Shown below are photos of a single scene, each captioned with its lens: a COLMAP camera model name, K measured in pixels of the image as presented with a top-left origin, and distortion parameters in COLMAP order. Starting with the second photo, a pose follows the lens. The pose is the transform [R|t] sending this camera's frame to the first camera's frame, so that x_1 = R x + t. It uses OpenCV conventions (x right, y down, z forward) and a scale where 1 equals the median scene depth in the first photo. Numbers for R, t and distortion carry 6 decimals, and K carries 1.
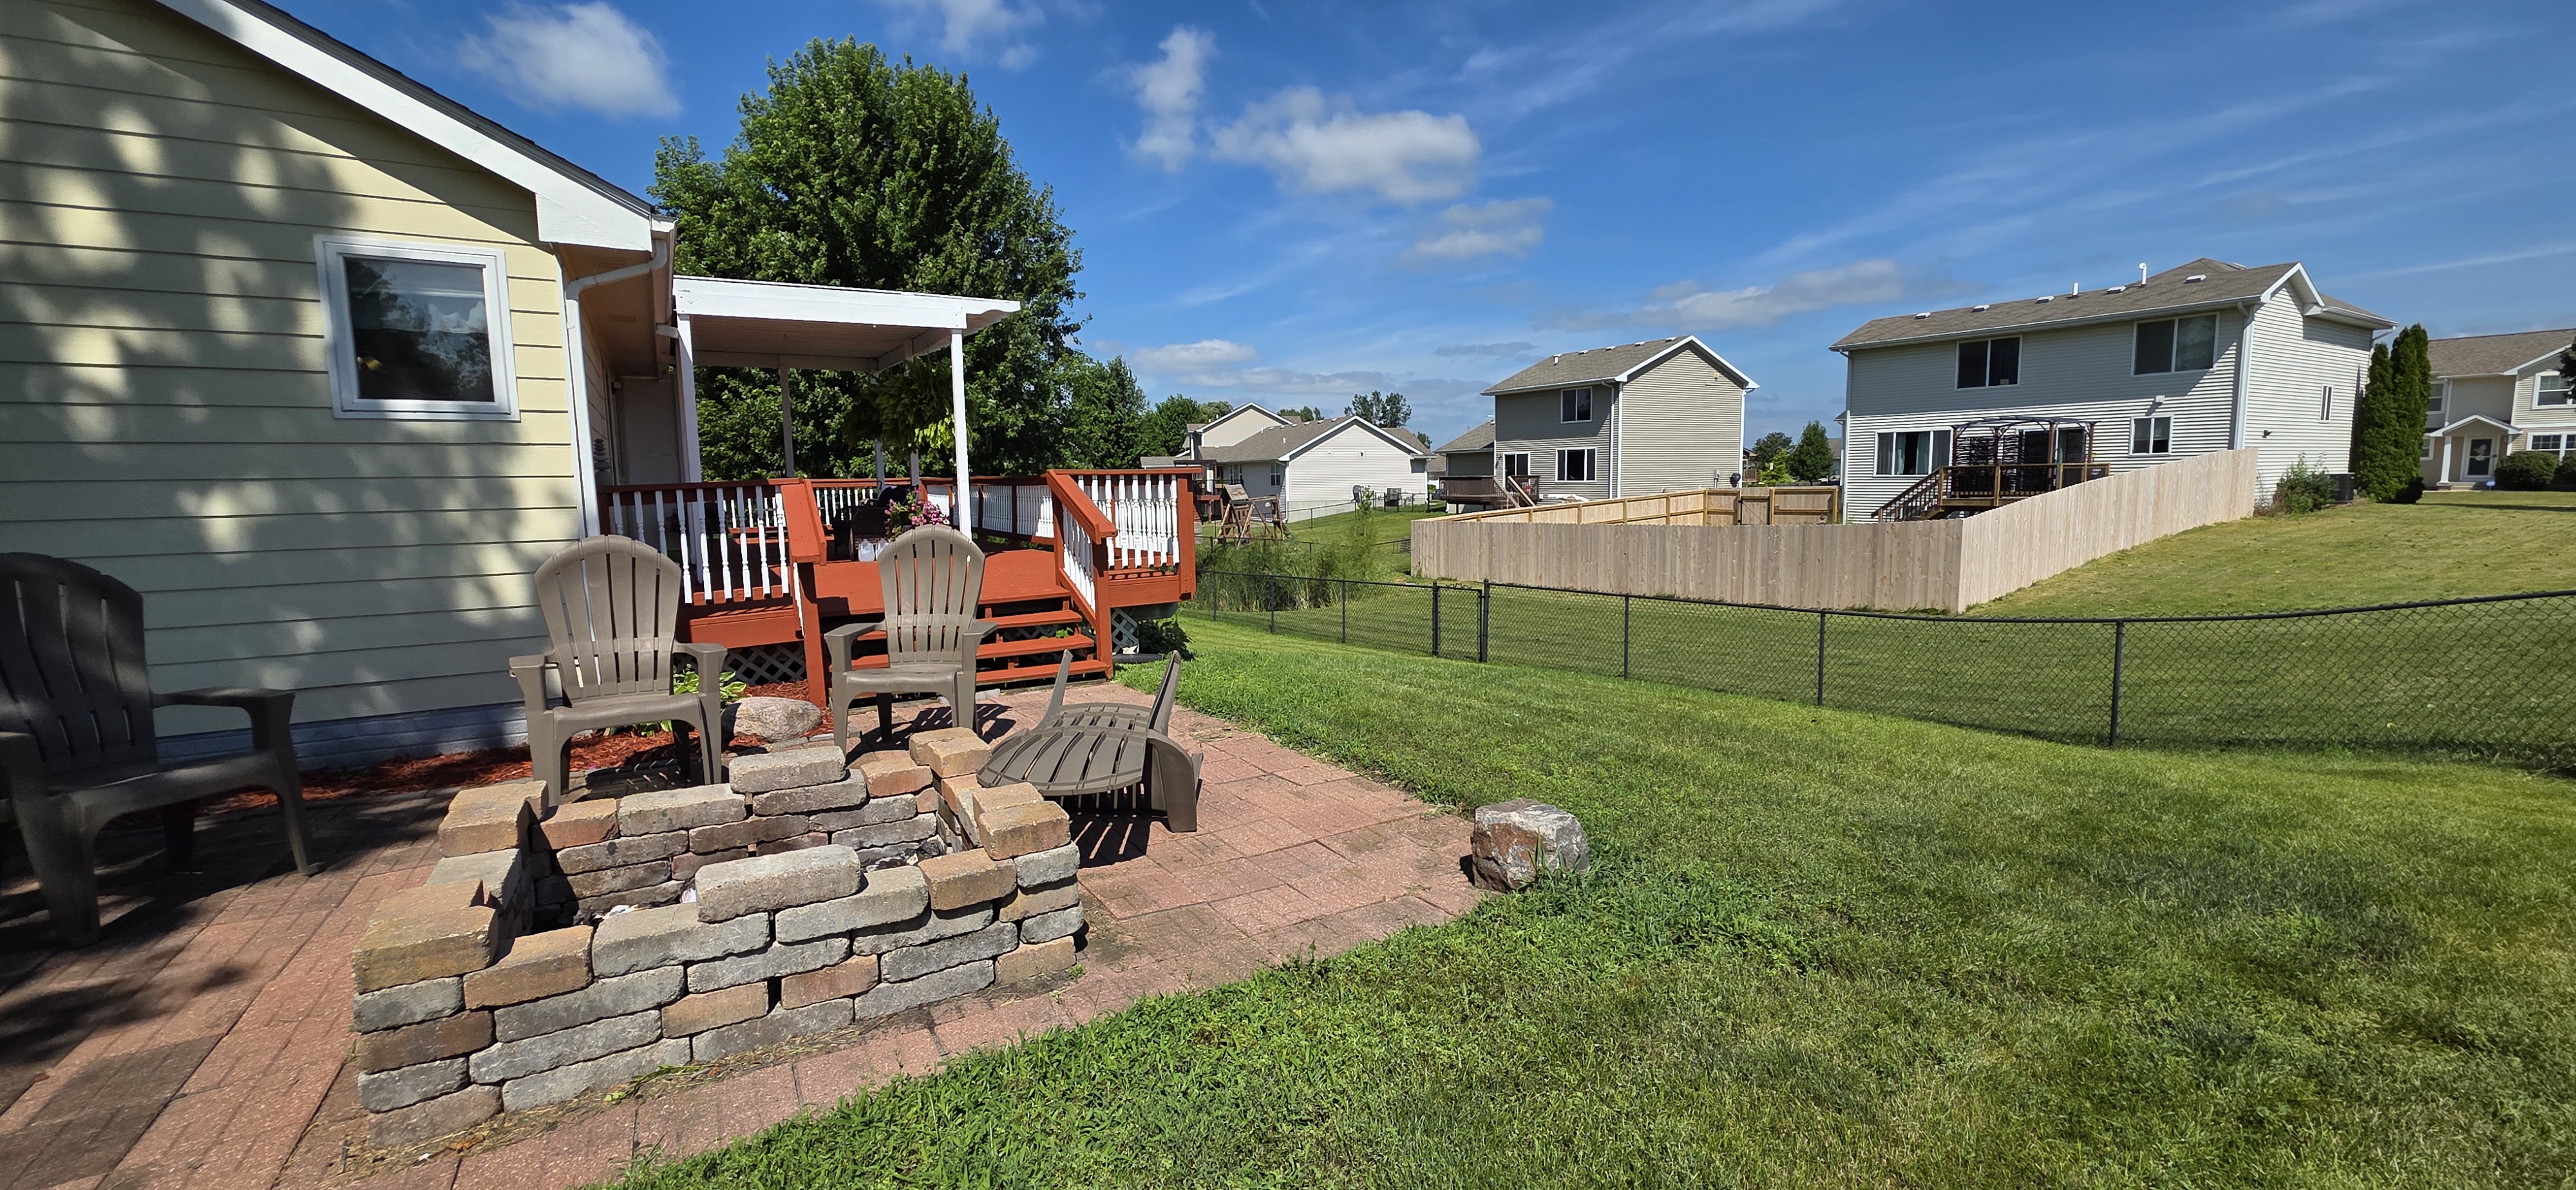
lens RADIAL K [[1034.2, 0, 1301.1], [0, 1034.2, 586.8], [0, 0, 1]] dist [0.001681, -0.000539]
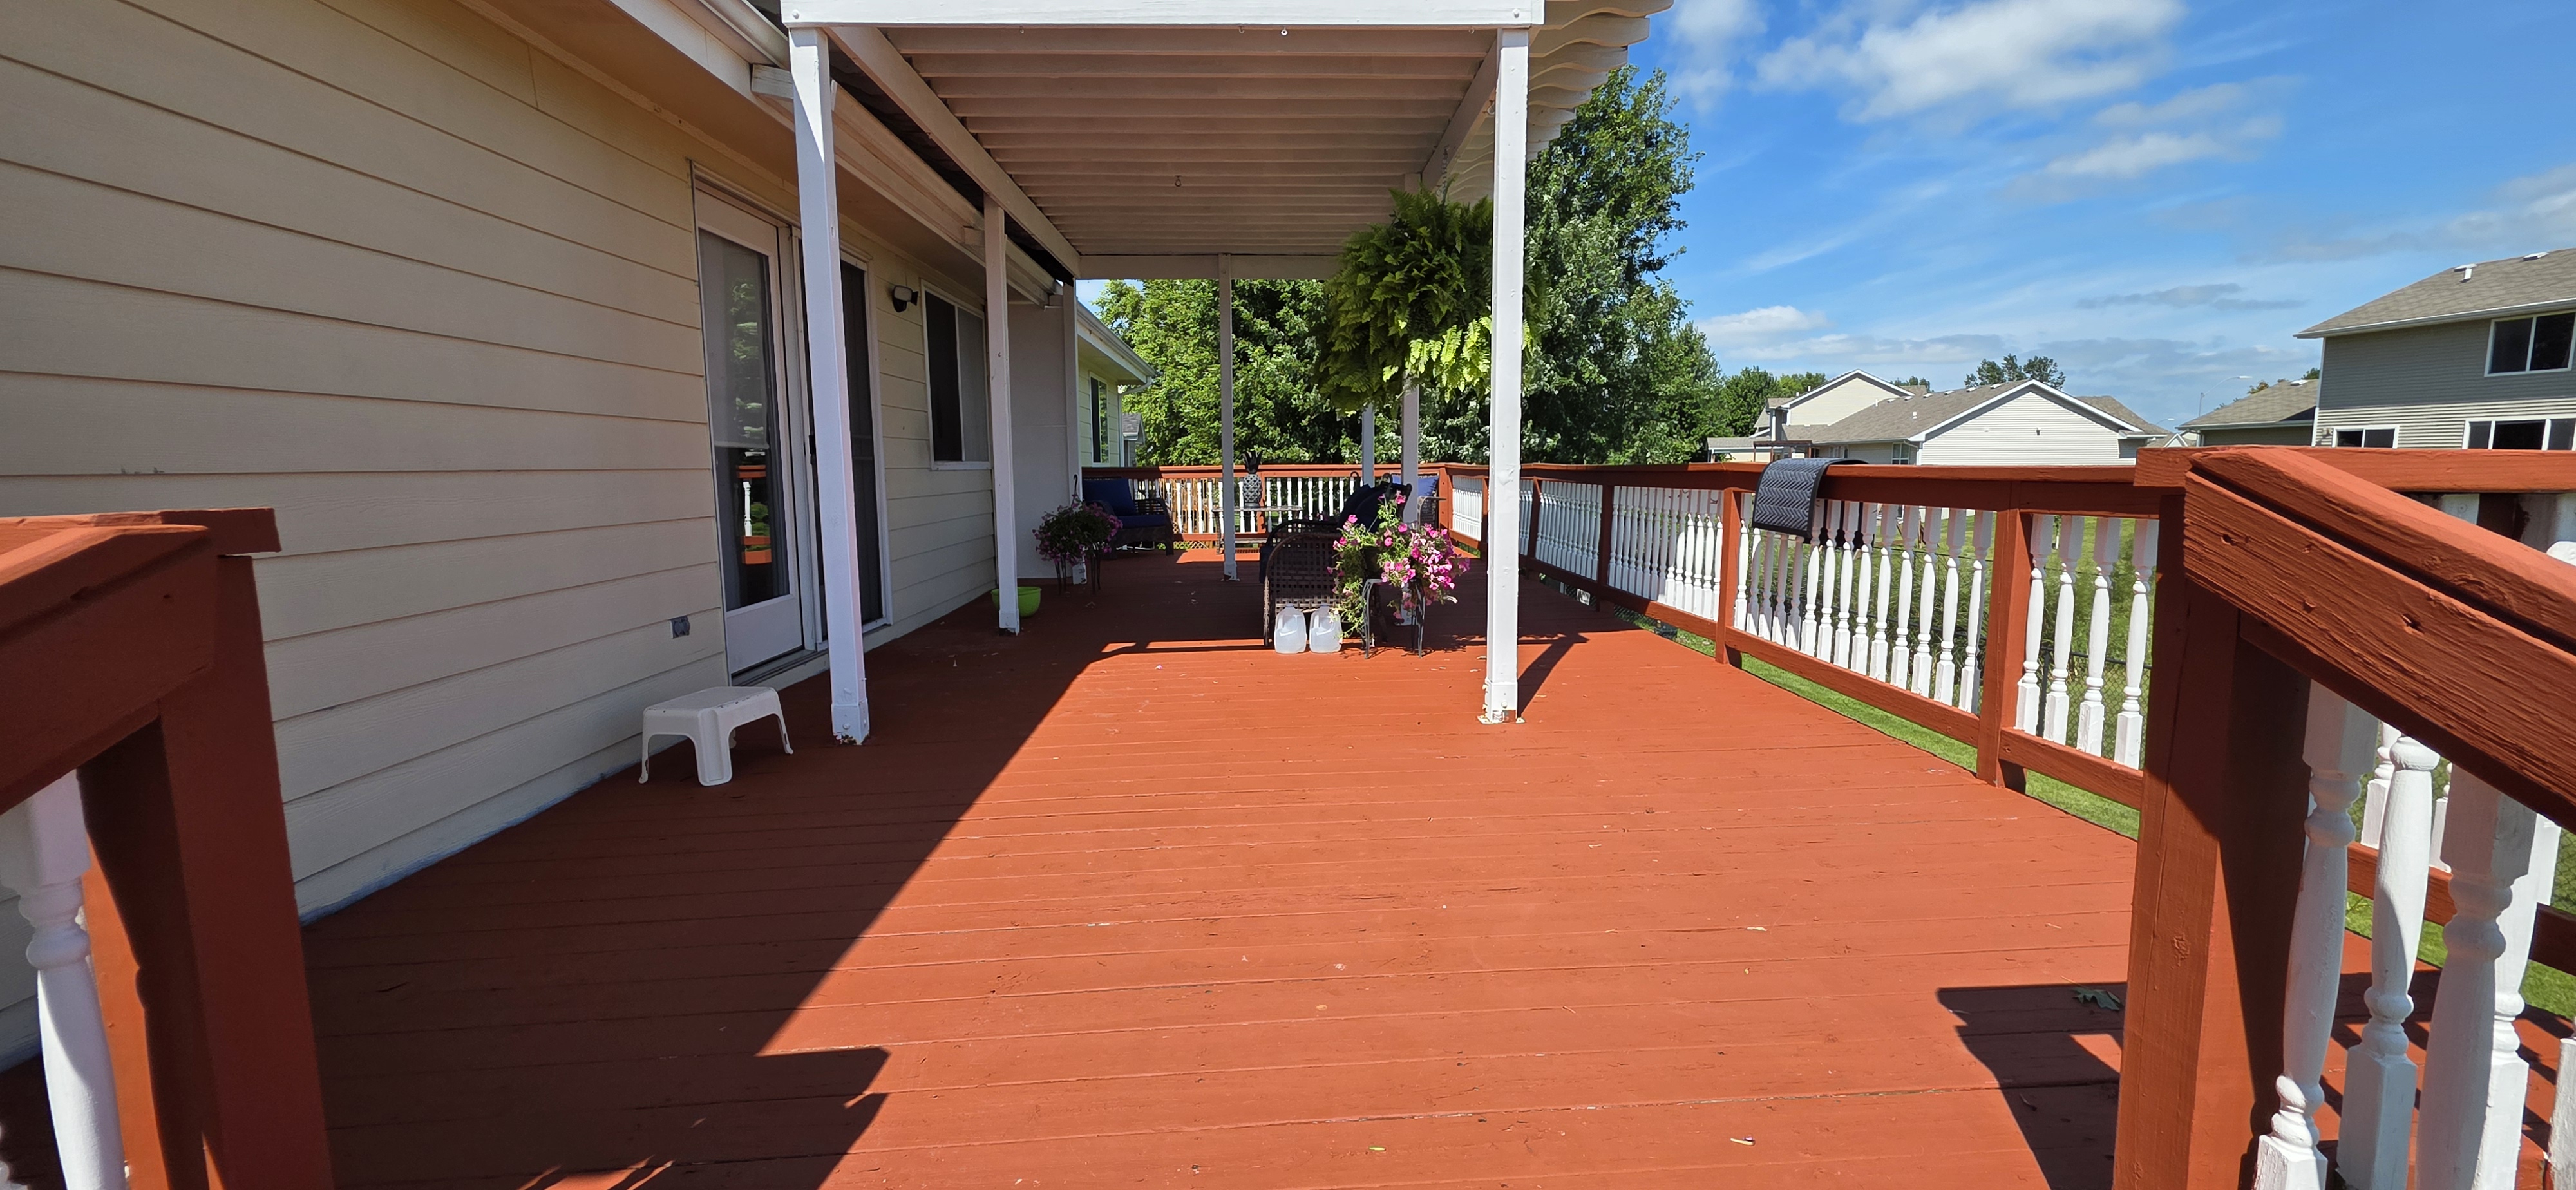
lens RADIAL K [[1034.2, 0, 1301.1], [0, 1034.2, 586.8], [0, 0, 1]] dist [0.001681, -0.000539]
pose [[0.874454, 0.063312, -0.480959, -0.032822], [-0.055700, 0.997994, 0.030102, -0.011181], [0.481900, 0.000467, 0.876226, 0.099933]]
